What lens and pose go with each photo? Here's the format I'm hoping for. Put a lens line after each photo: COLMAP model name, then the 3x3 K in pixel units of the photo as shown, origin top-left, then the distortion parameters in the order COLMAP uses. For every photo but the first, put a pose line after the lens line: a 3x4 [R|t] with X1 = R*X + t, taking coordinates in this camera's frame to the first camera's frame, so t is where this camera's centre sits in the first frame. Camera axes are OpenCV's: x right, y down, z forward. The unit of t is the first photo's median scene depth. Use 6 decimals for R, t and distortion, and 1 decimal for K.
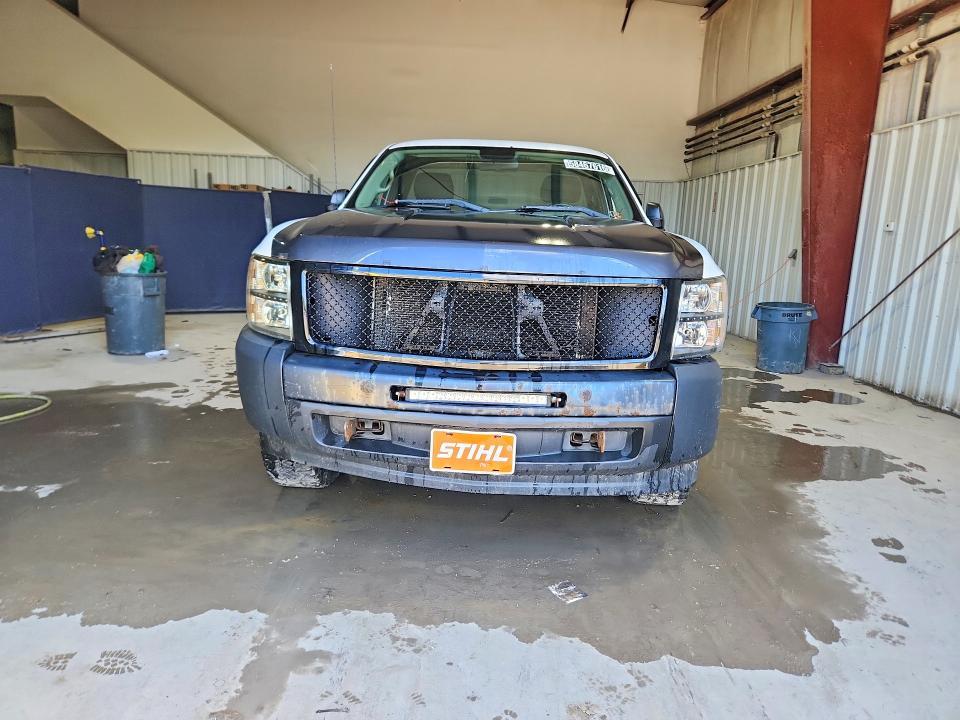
lens RADIAL K [[663.6, 0, 478.2], [0, 663.6, 356.2], [0, 0, 1]] dist [0.053708, -0.033670]
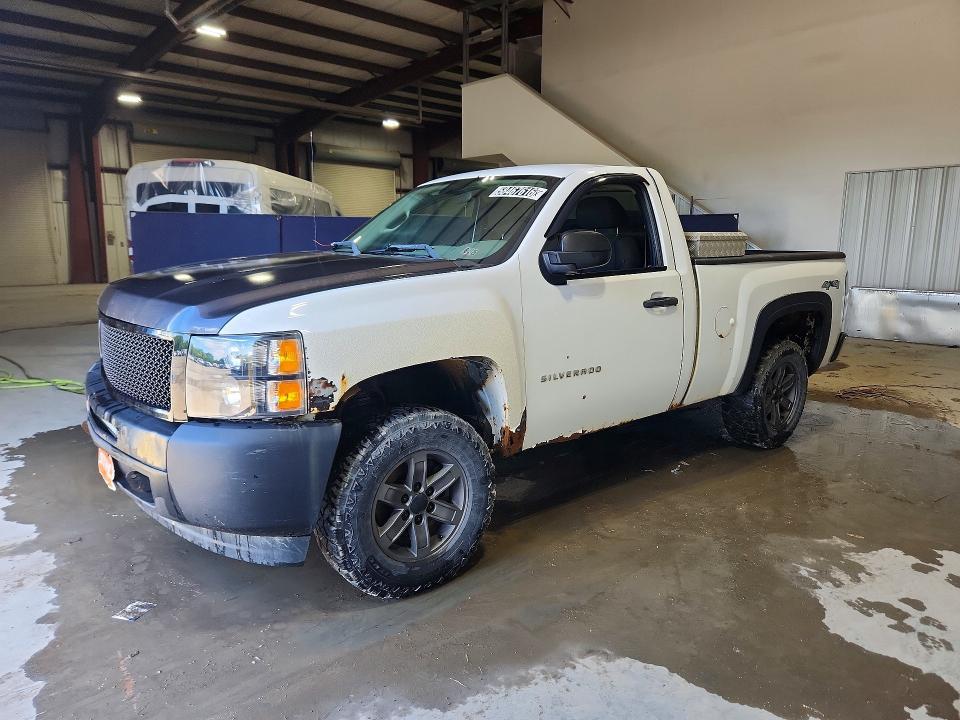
lens RADIAL K [[663.6, 0, 479.0], [0, 663.6, 359.9], [0, 0, 1]] dist [0.053708, -0.033670]
pose [[0.629587, 0.089715, -0.771733, 1.163038], [-0.105471, 0.993984, 0.029507, -0.128137], [0.769738, 0.062818, 0.635262, 0.638743]]
